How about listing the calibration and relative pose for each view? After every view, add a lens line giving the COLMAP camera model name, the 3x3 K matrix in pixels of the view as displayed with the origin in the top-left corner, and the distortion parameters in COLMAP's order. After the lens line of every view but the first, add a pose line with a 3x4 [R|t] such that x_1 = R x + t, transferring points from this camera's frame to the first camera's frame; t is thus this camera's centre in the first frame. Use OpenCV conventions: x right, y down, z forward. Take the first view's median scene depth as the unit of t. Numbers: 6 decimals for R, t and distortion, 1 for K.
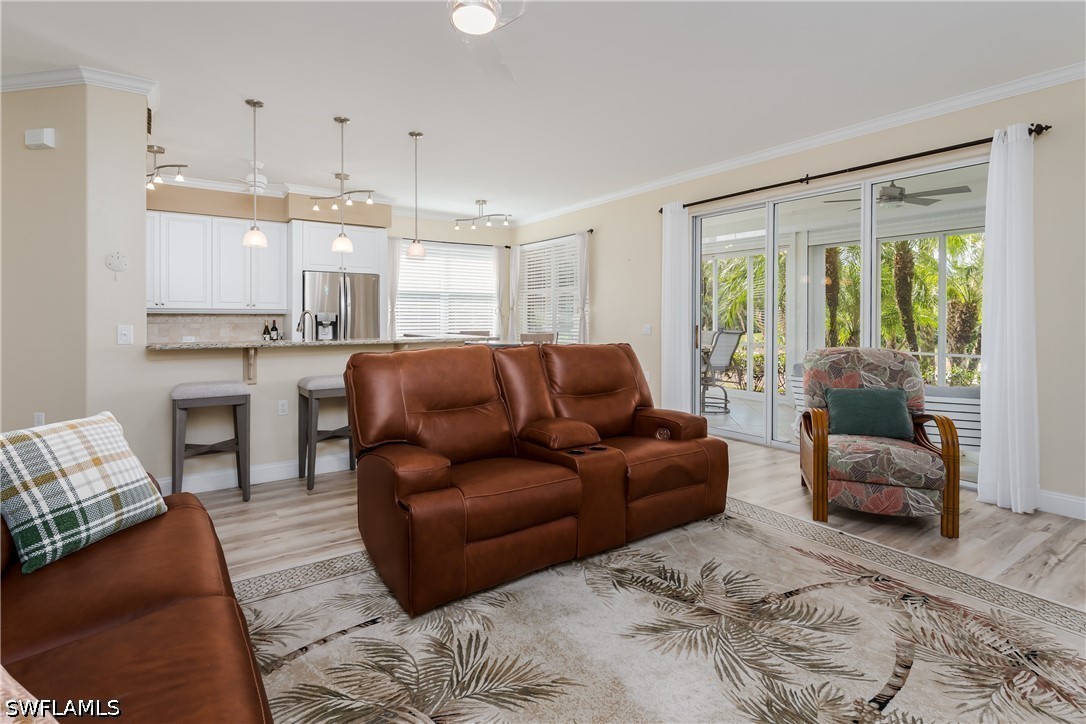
lens RADIAL K [[550.7, 0, 554.1], [0, 550.7, 319.5], [0, 0, 1]] dist [-0.001135, -0.004642]
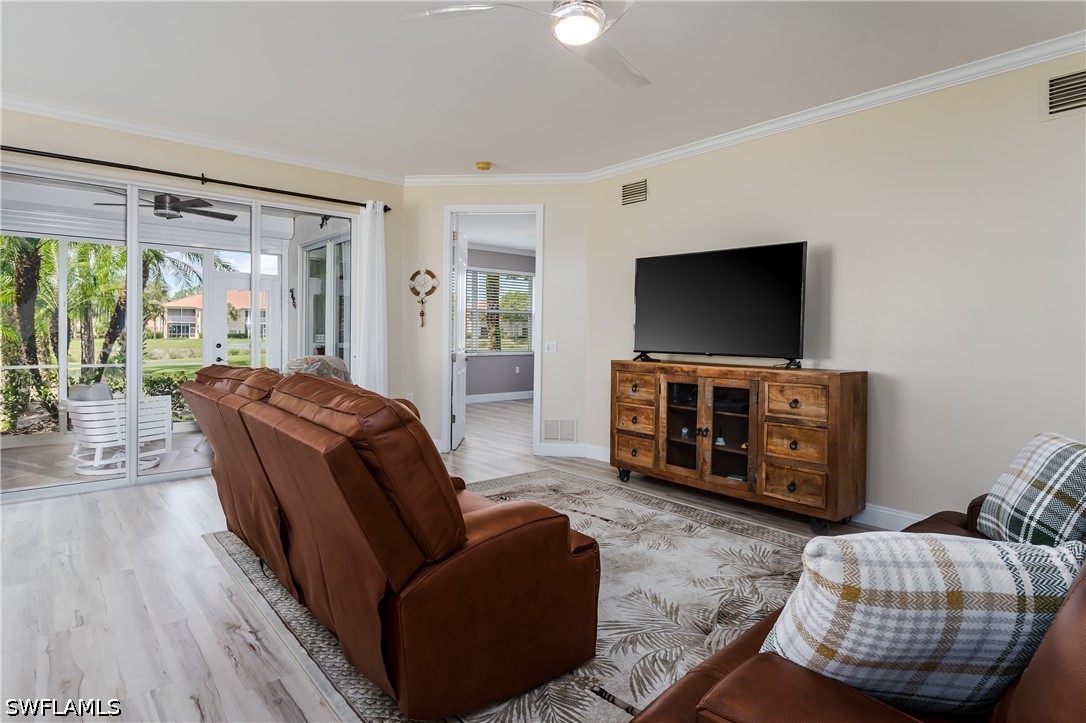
lens RADIAL K [[550.7, 0, 525.7], [0, 550.7, 345.1], [0, 0, 1]] dist [-0.001135, -0.004642]
pose [[-0.093661, -0.024833, 0.995294, -0.601606], [-0.007848, 0.999676, 0.024204, -0.003655], [-0.995573, -0.005544, -0.093825, 0.632596]]
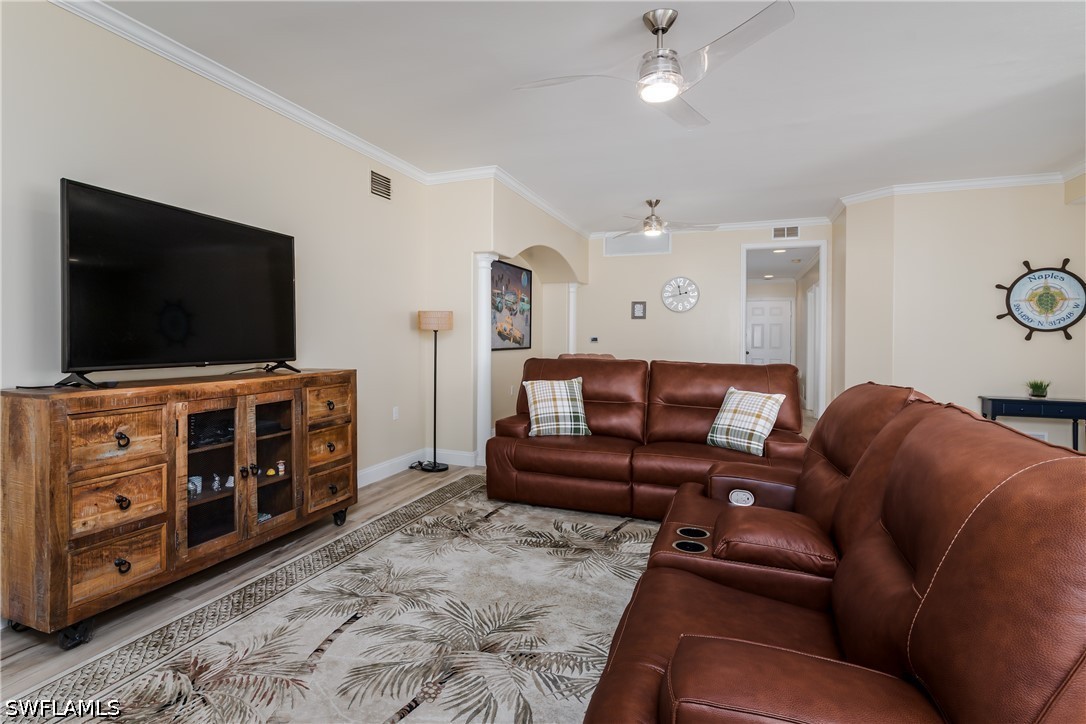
lens RADIAL K [[550.7, 0, 500.2], [0, 550.7, 341.1], [0, 0, 1]] dist [-0.001135, -0.004642]
pose [[-0.860161, -0.001861, -0.510020, 0.414080], [-0.010935, 0.999831, 0.014795, -0.008804], [0.509906, 0.018303, -0.860036, 0.994047]]
